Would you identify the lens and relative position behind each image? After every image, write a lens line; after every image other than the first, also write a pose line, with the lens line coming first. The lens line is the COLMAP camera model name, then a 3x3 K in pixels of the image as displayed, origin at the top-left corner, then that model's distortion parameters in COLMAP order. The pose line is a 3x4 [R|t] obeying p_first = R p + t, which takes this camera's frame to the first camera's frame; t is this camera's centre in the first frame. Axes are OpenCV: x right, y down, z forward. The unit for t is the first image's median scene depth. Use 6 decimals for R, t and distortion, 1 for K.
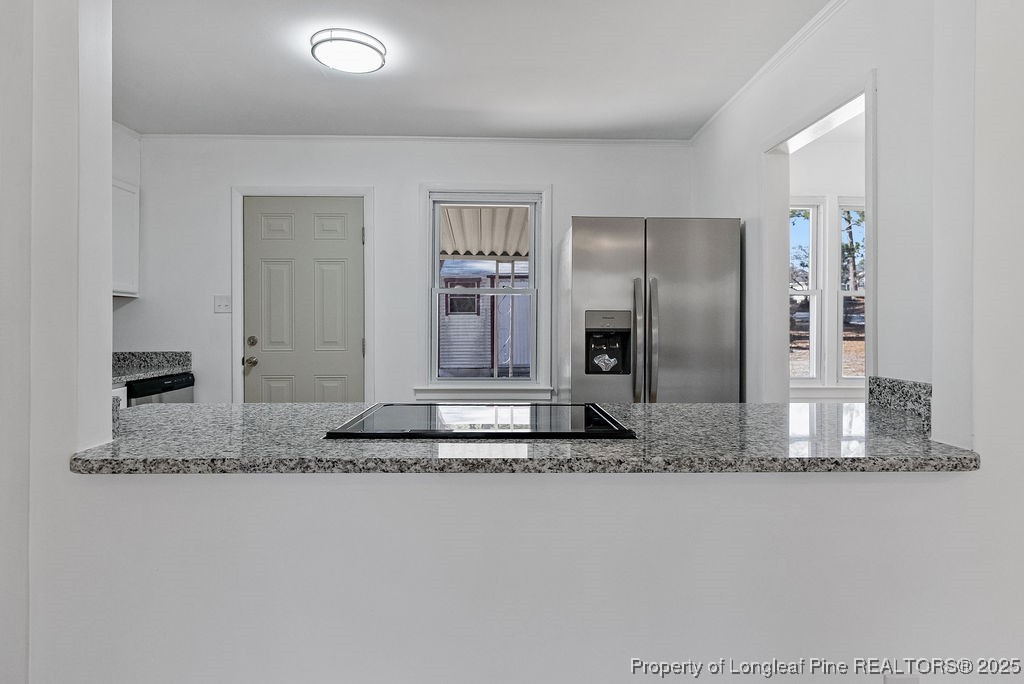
lens RADIAL K [[578.6, 0, 512.1], [0, 578.6, 321.7], [0, 0, 1]] dist [0.000709, 0.000068]
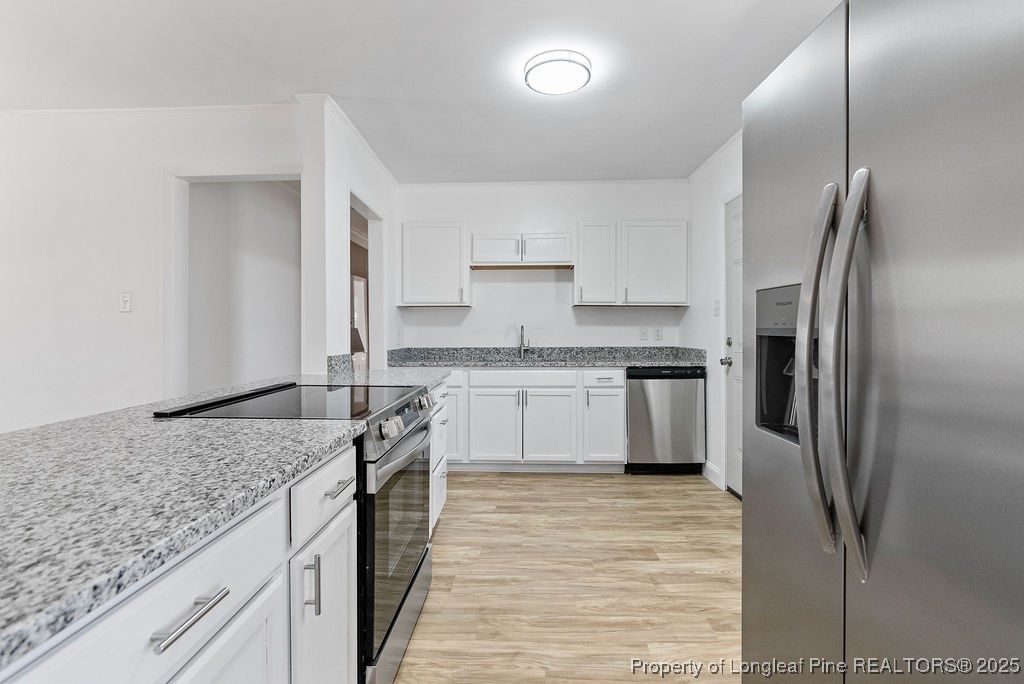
lens RADIAL K [[470.5, 0, 512.2], [0, 470.5, 331.4], [0, 0, 1]] dist [-0.007974, 0.006307]
pose [[-0.056394, 0.003234, -0.998403, 0.414864], [0.003485, 0.999989, 0.003043, 0.010543], [0.998403, -0.003308, -0.056404, 0.661455]]
